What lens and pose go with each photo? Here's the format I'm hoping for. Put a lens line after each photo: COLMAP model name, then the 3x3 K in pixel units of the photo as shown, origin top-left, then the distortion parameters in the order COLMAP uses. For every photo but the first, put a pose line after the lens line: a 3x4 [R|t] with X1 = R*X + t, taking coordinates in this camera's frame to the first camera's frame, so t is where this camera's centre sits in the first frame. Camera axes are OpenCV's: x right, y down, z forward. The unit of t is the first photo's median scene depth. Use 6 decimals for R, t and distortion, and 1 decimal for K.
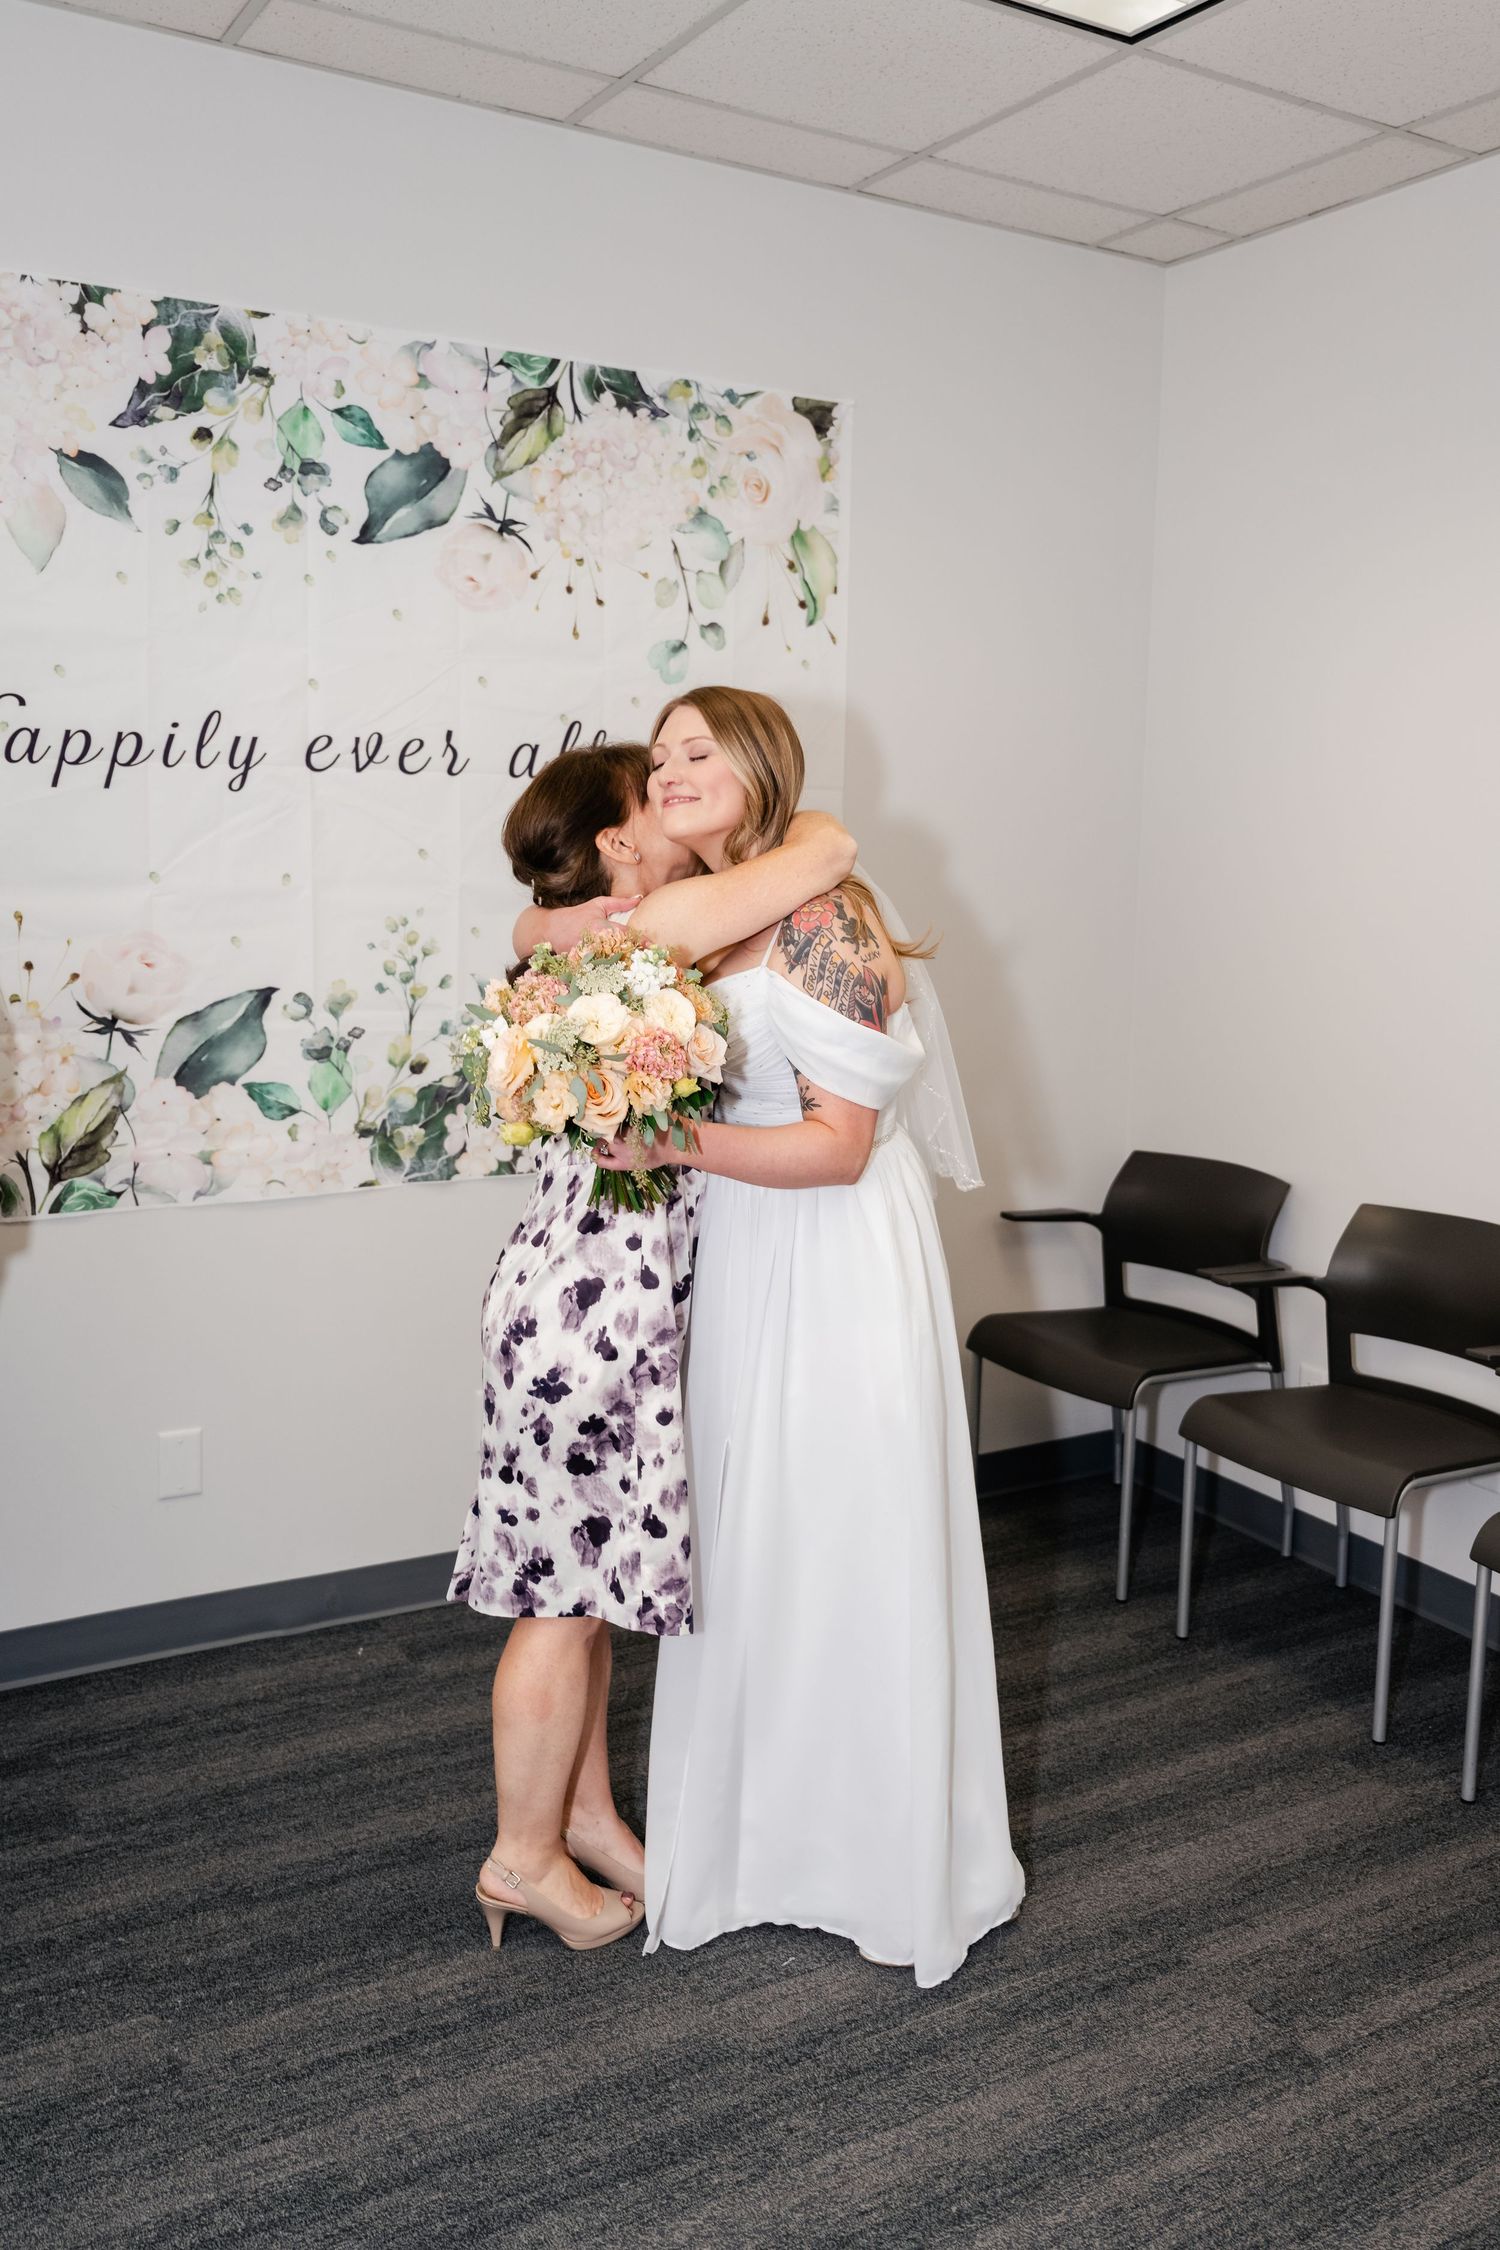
lens RADIAL K [[1891.7, 0, 824.8], [0, 1891.7, 1013.7], [0, 0, 1]] dist [-0.013021, 0.007935]
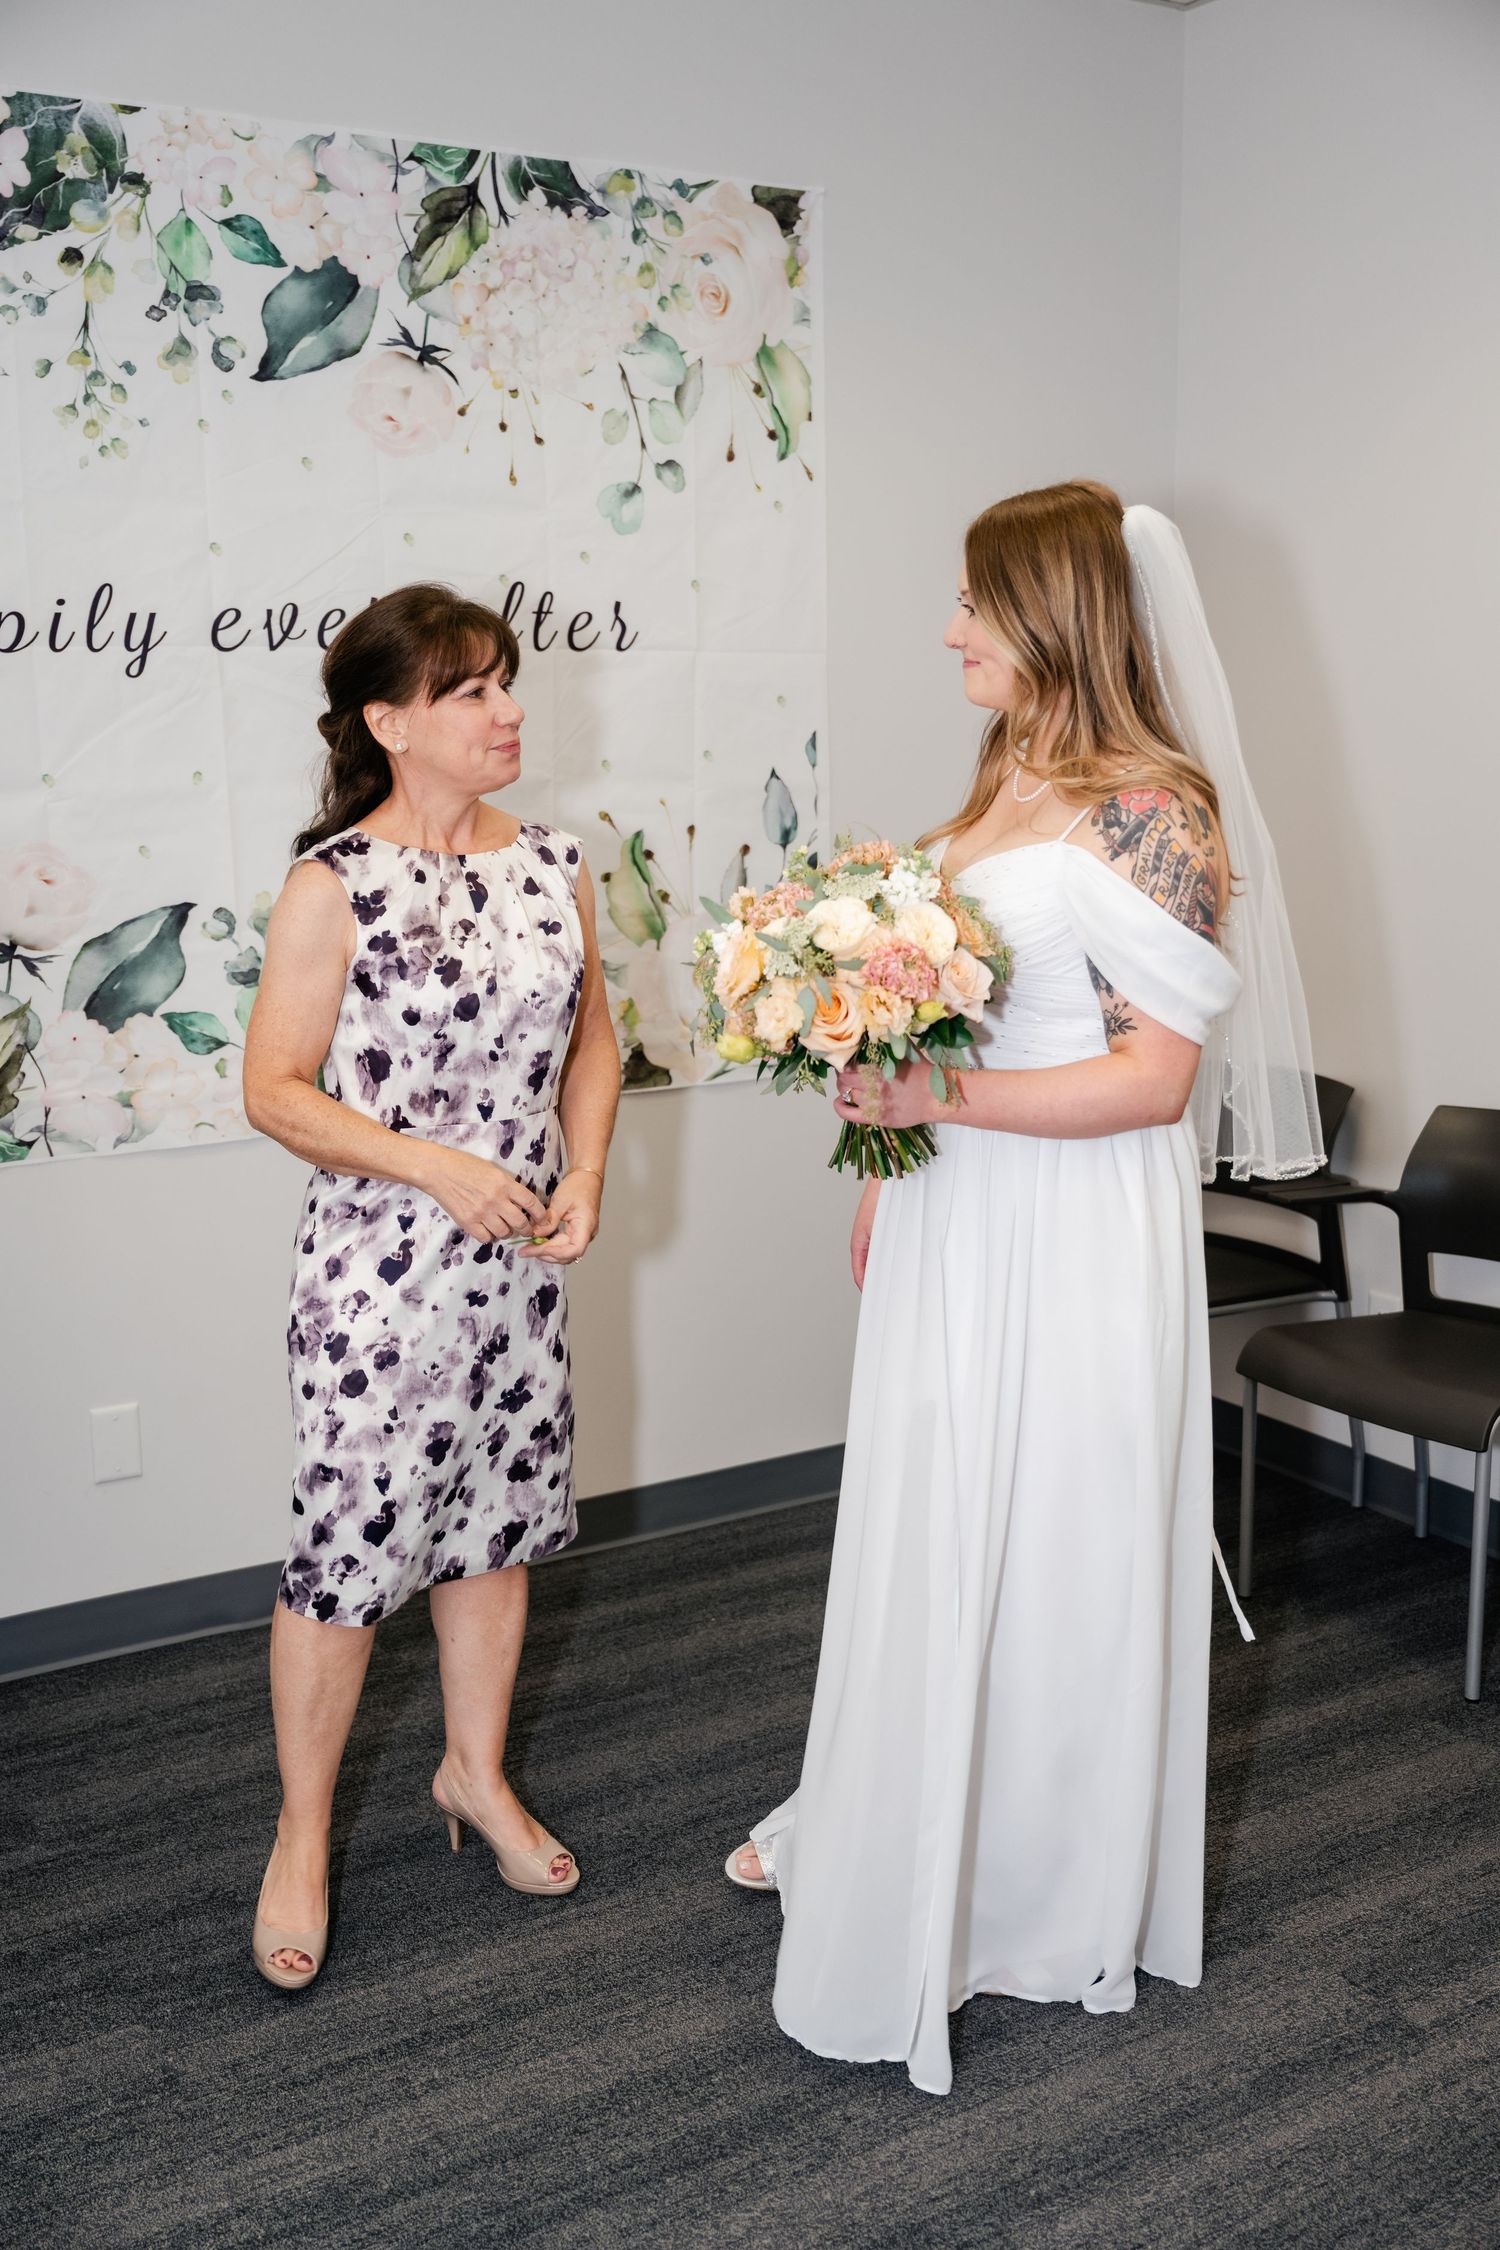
lens RADIAL K [[2184.4, 0, 759.2], [0, 2184.4, 1106.4], [0, 0, 1]] dist [-0.002053, 0.000000]
pose [[0.999208, -0.037764, -0.012508, -0.018931], [0.038604, 0.996390, 0.075610, 0.013418], [0.009607, -0.076033, 0.997059, -0.012620]]
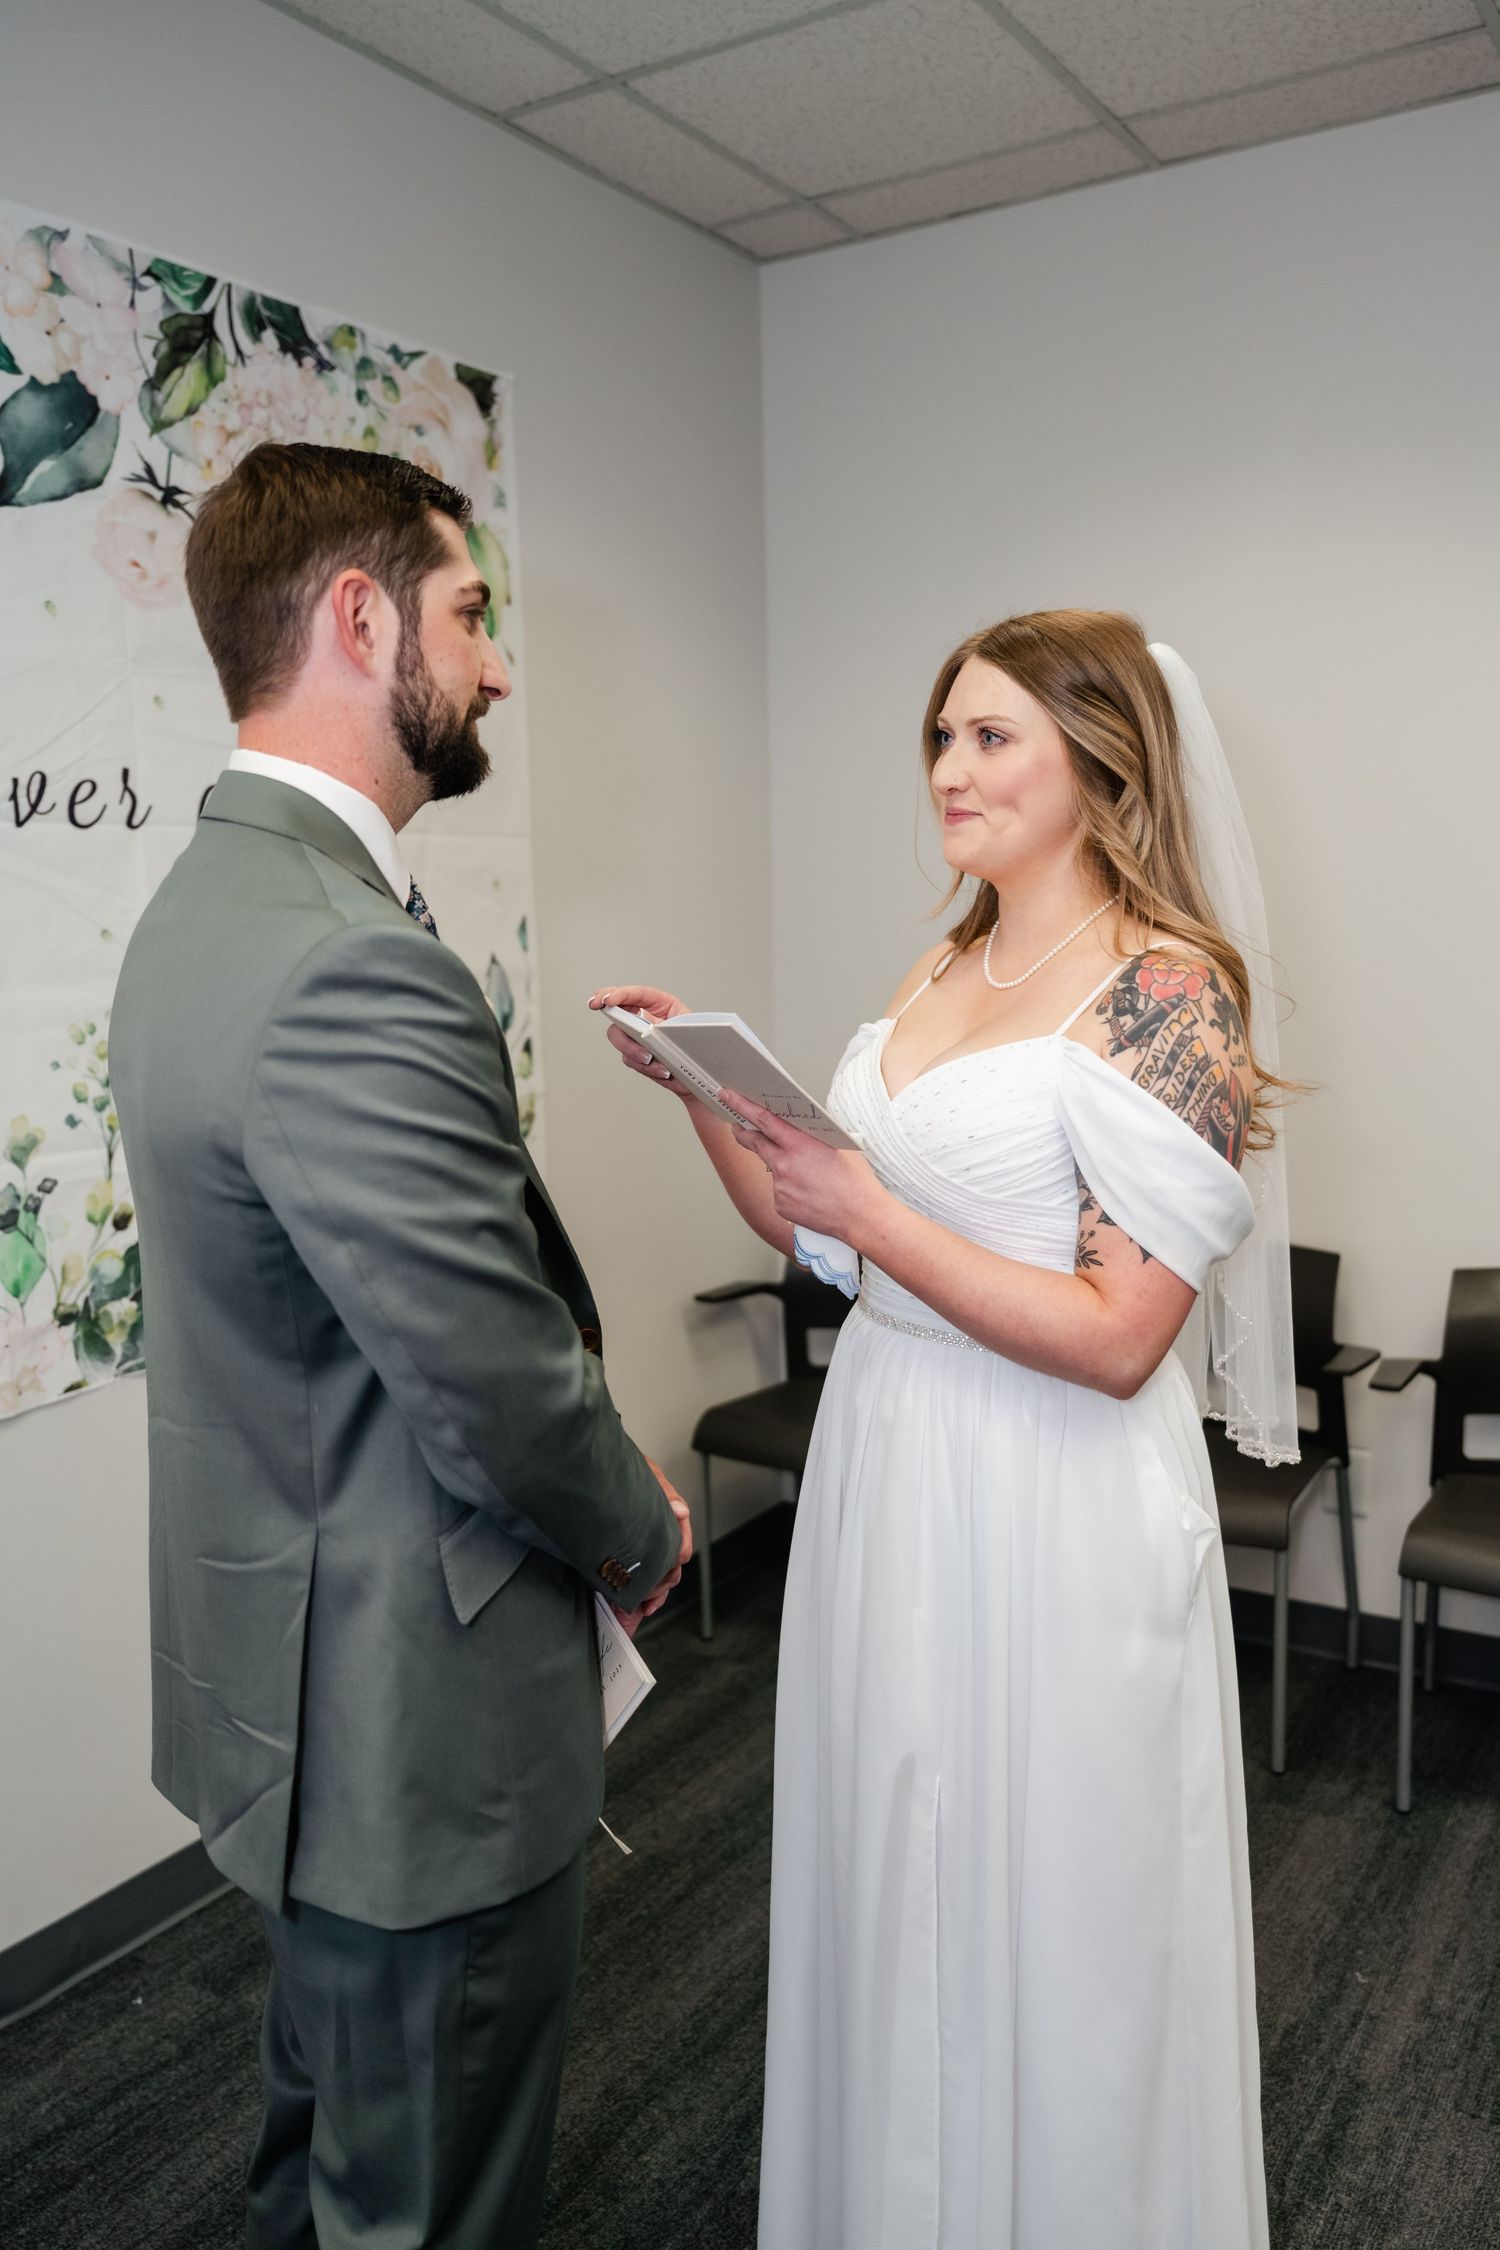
lens RADIAL K [[1741.1, 0, 765.9], [0, 1741.1, 1114.3], [0, 0, 1]] dist [-0.006856, -0.005503]
pose [[0.894122, -0.104086, 0.435560, -0.290213], [0.090814, 0.994549, 0.051245, -0.026717], [-0.438519, -0.006264, 0.898700, 0.276418]]
